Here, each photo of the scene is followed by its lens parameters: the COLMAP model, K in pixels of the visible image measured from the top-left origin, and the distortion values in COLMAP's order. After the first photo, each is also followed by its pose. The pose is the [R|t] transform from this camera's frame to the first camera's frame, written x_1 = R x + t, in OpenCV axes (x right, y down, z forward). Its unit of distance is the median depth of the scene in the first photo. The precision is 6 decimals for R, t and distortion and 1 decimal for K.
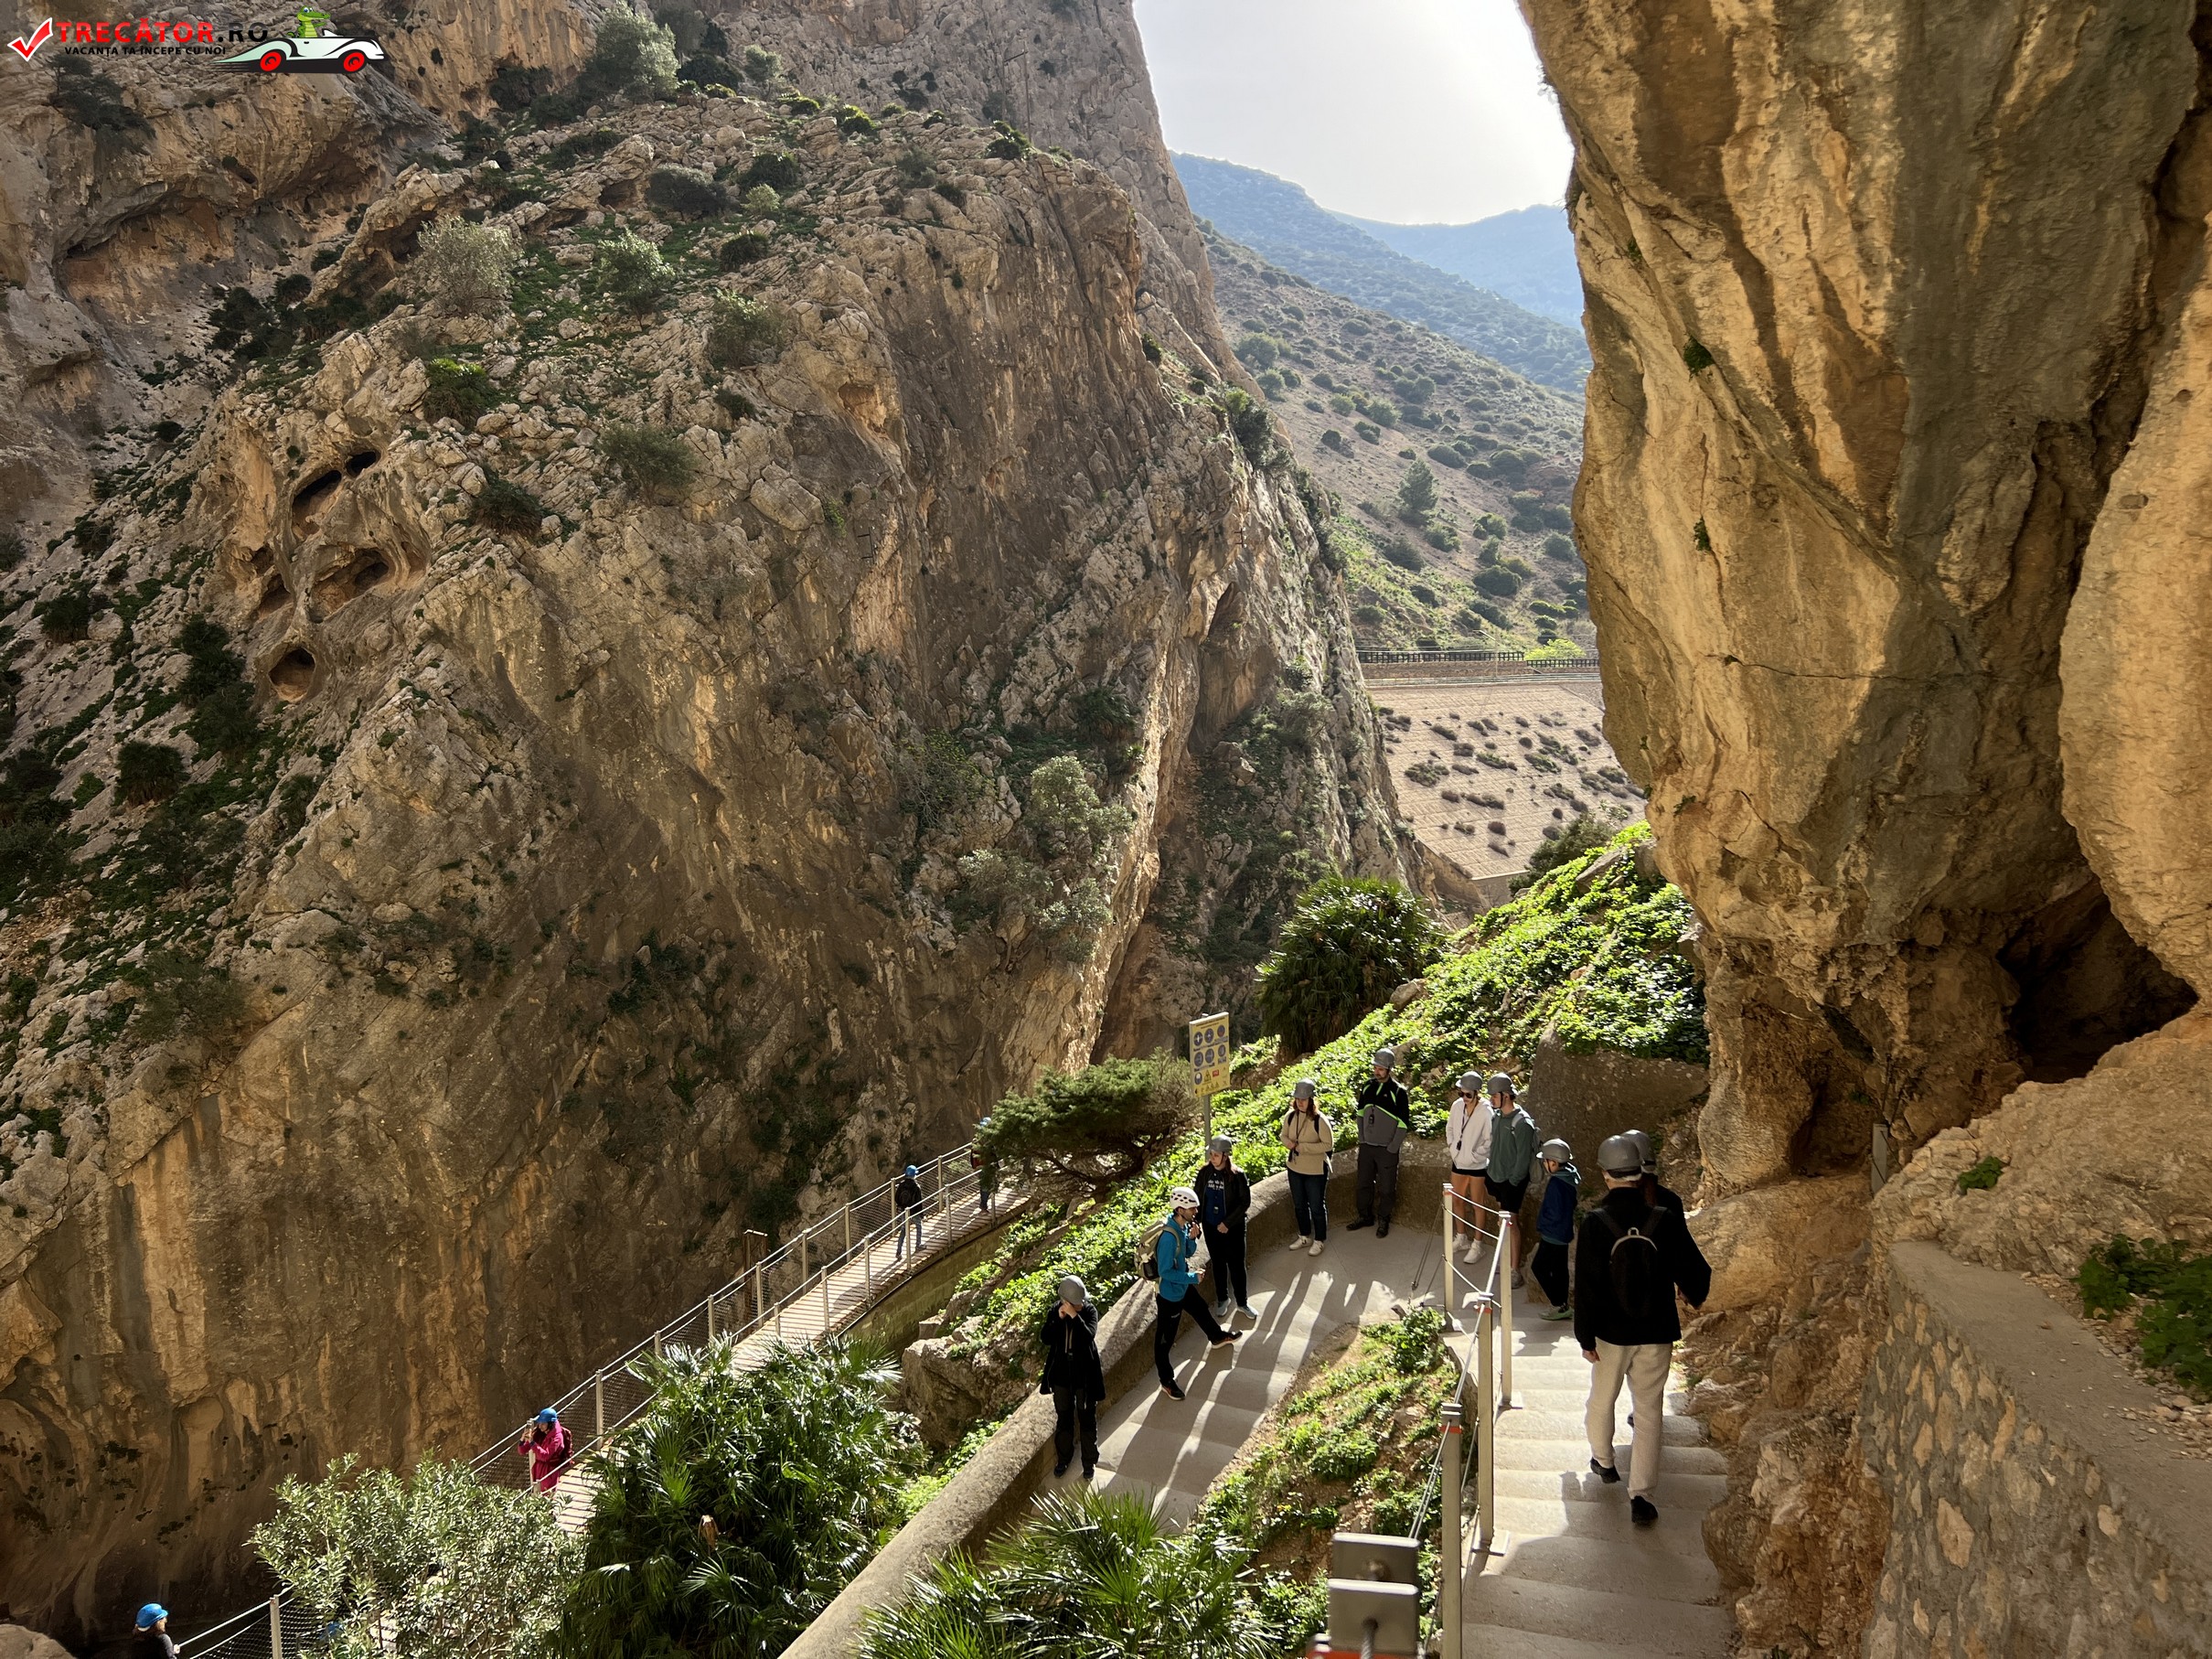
lens RADIAL K [[1656.9, 0, 1096.3], [0, 1656.9, 828.0], [0, 0, 1]] dist [0.093624, -0.111497]
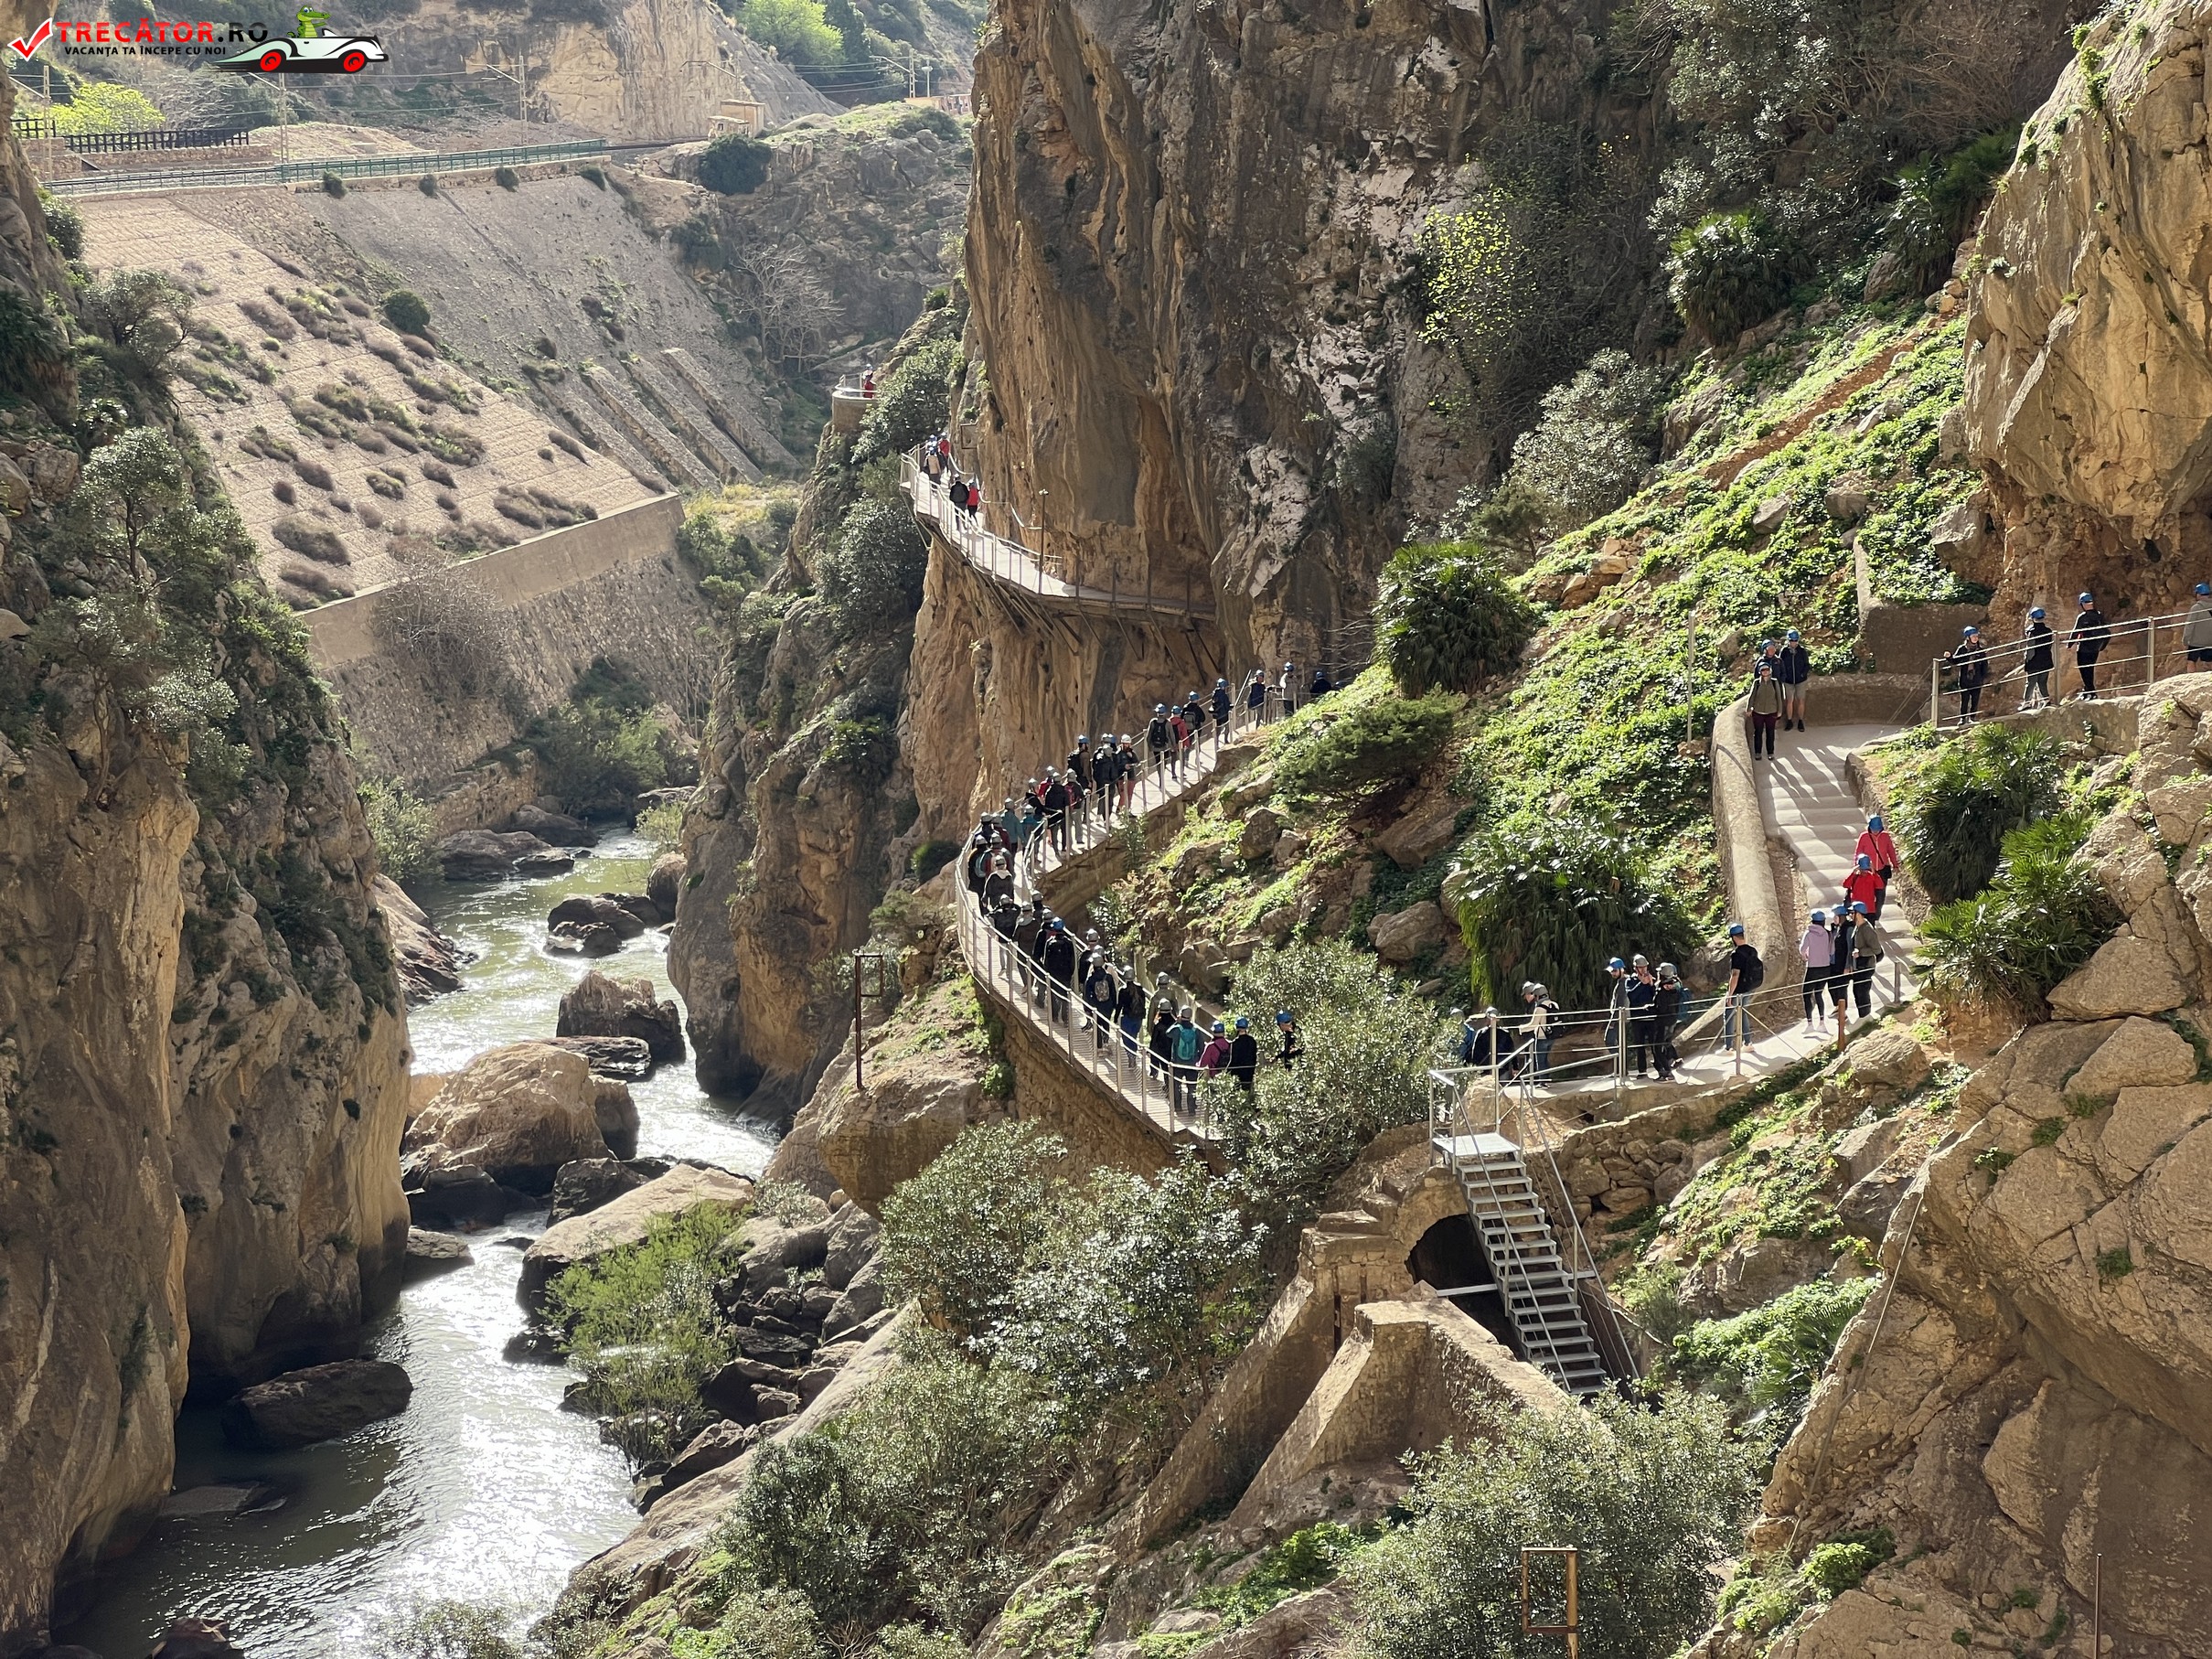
lens RADIAL K [[4940.1, 0, 1106.0], [0, 4940.1, 829.5], [0, 0, 1]] dist [0.065879, 0.366887]
pose [[0.827429, -0.087183, 0.554761, -0.497166], [0.054570, 0.995683, 0.075083, -0.010746], [-0.558912, -0.031853, 0.828615, -0.426688]]
